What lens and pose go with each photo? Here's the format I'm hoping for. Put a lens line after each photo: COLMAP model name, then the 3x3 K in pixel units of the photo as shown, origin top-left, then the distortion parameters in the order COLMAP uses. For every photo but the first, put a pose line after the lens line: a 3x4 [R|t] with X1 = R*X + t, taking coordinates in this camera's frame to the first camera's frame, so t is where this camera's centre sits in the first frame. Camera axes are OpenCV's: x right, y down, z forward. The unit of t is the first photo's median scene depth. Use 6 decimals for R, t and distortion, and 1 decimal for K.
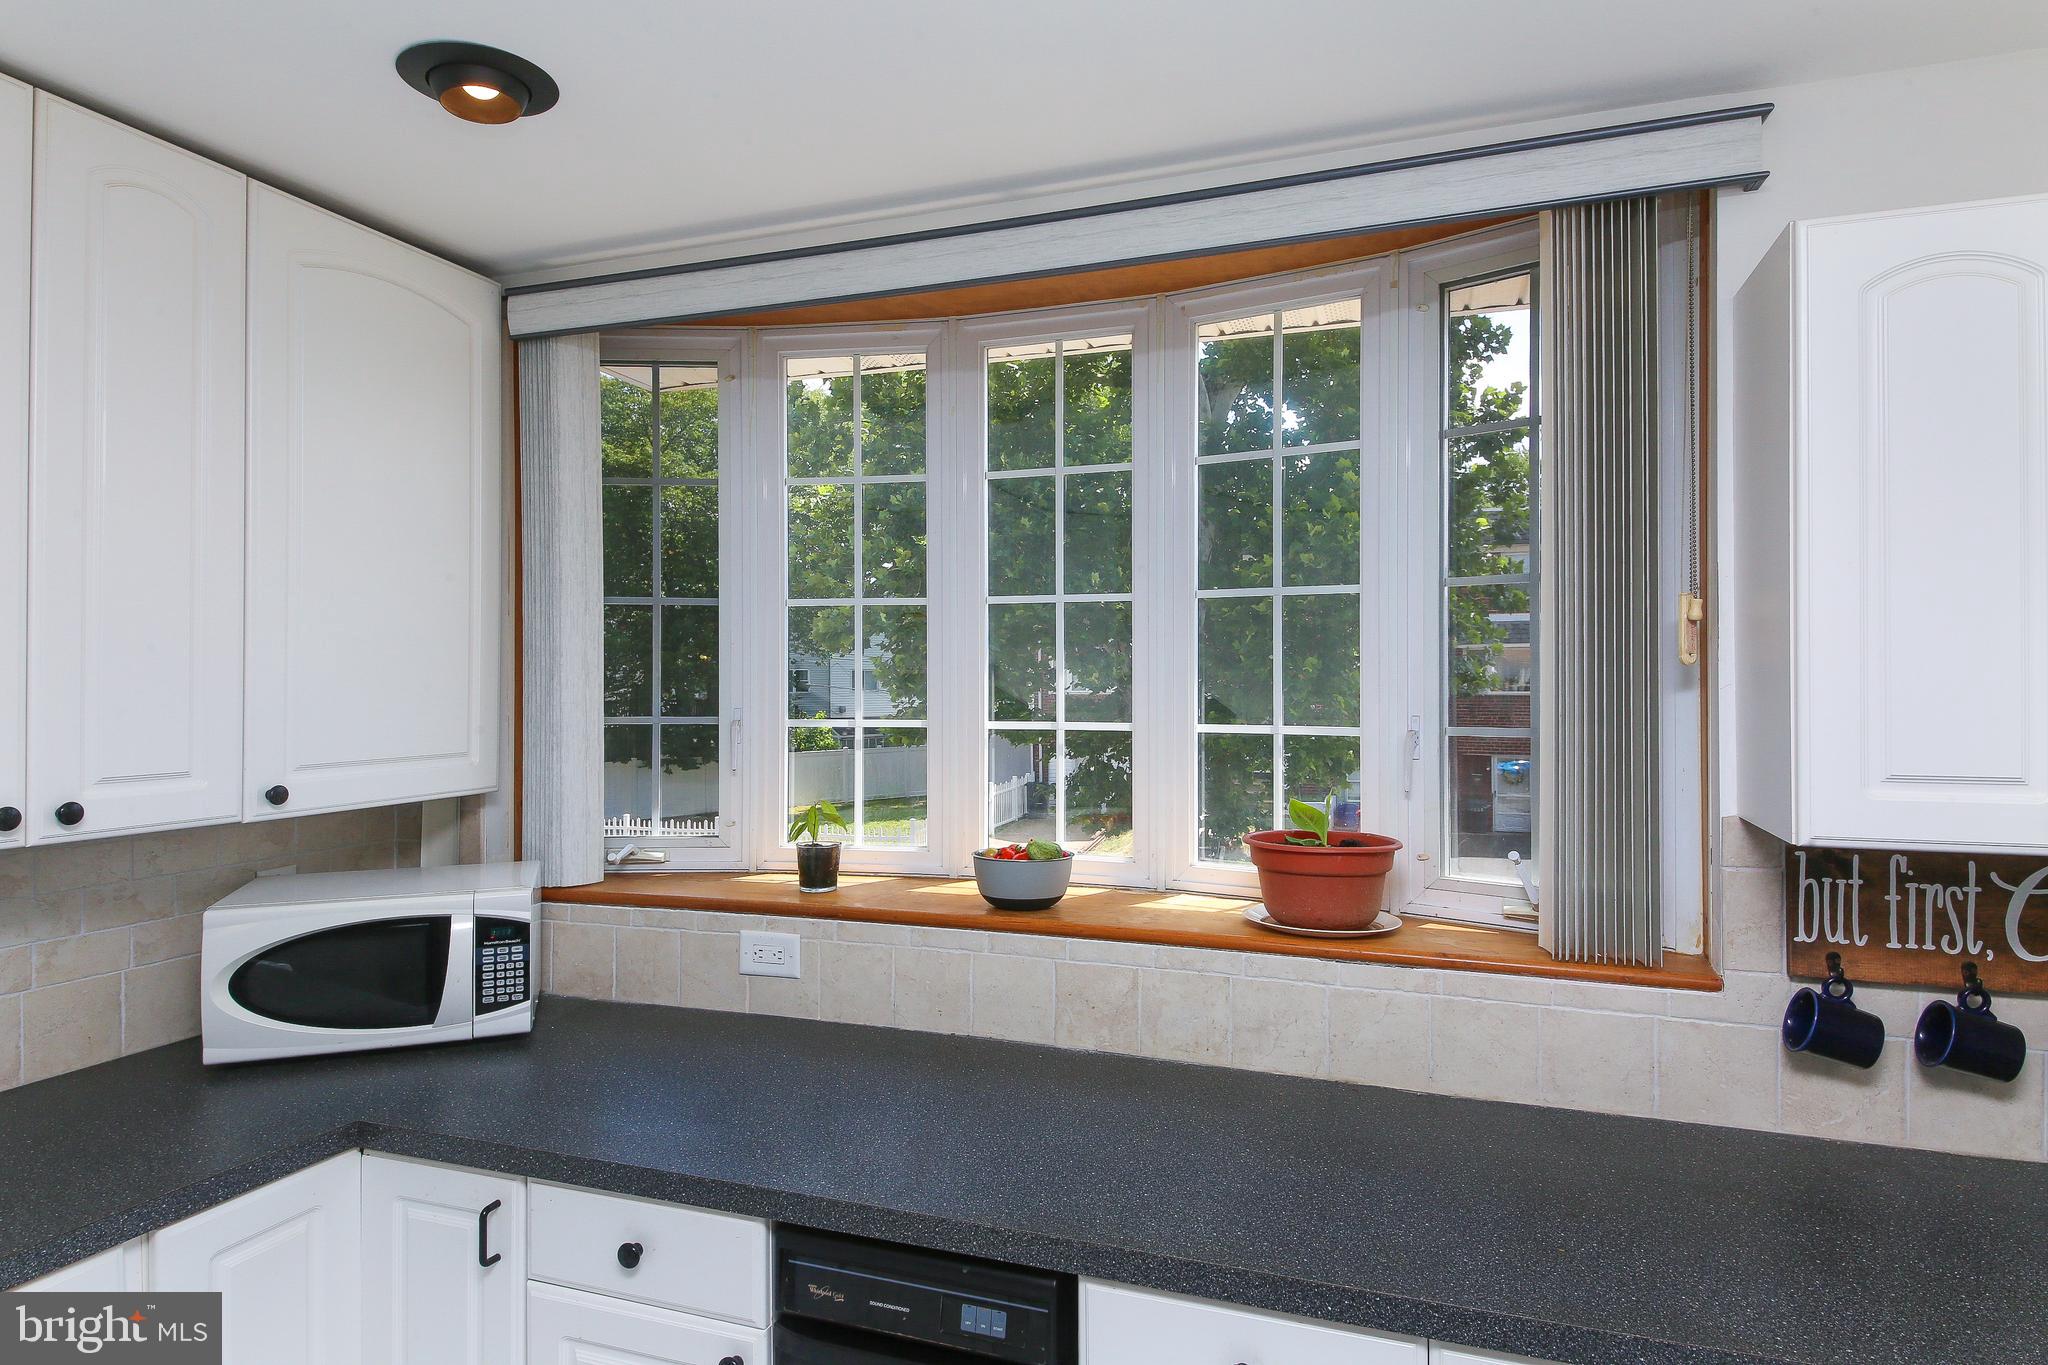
lens RADIAL K [[1138.1, 0, 1027.7], [0, 1138.1, 678.7], [0, 0, 1]] dist [0.003229, 0.000469]
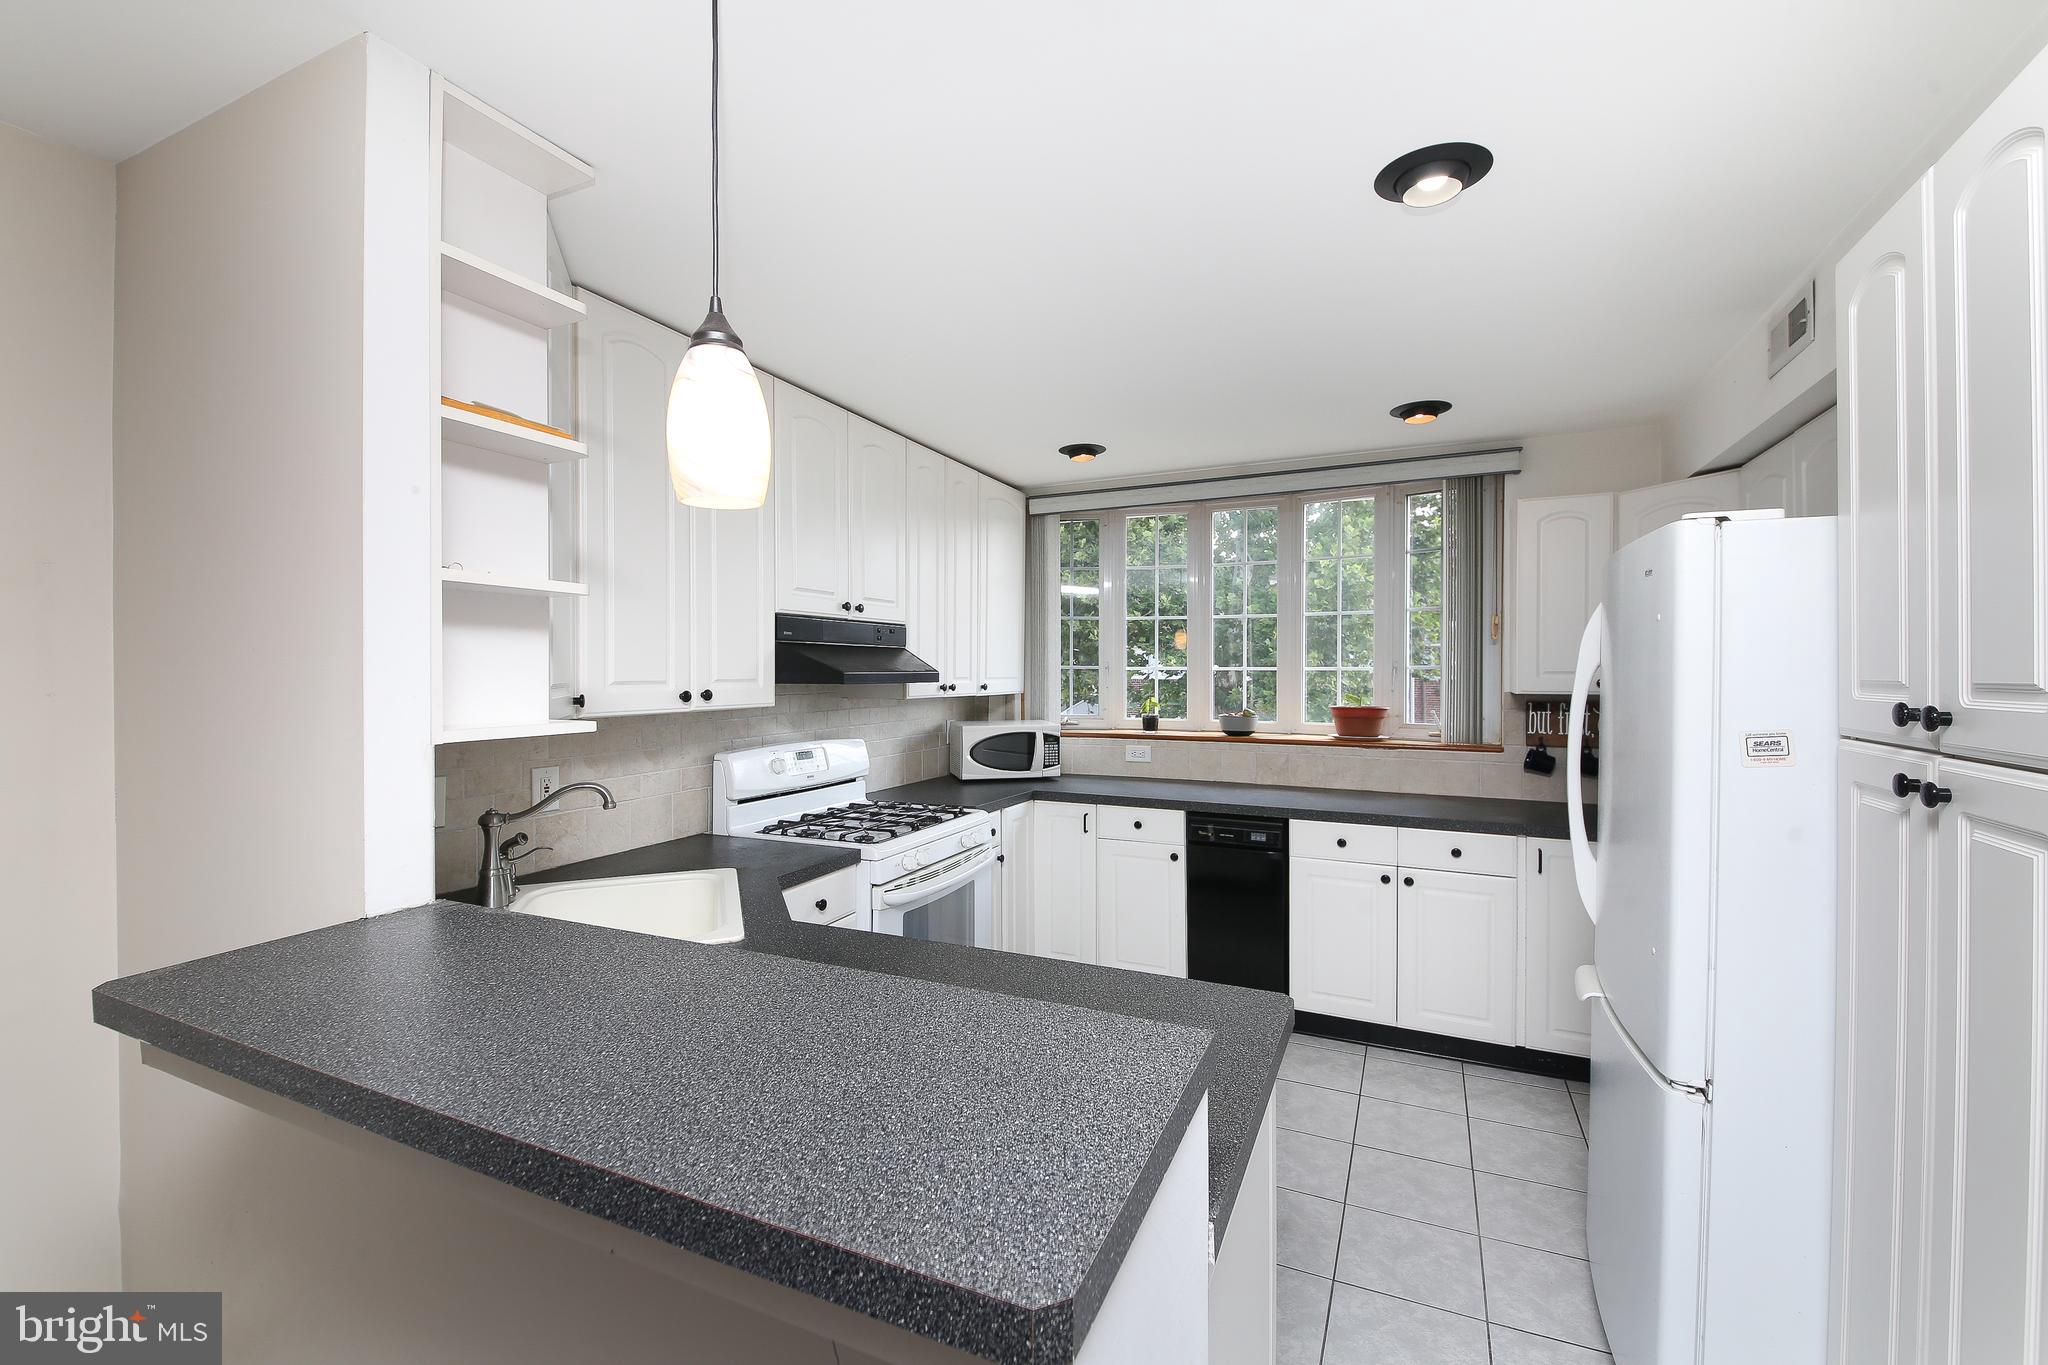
lens RADIAL K [[839.2, 0, 1023.4], [0, 839.2, 679.3], [0, 0, 1]] dist [0.000154, -0.000013]
pose [[0.995872, 0.002567, -0.090736, -0.353096], [-0.001495, 0.999928, 0.011872, 0.055075], [0.090760, -0.011687, 0.995804, -1.051381]]
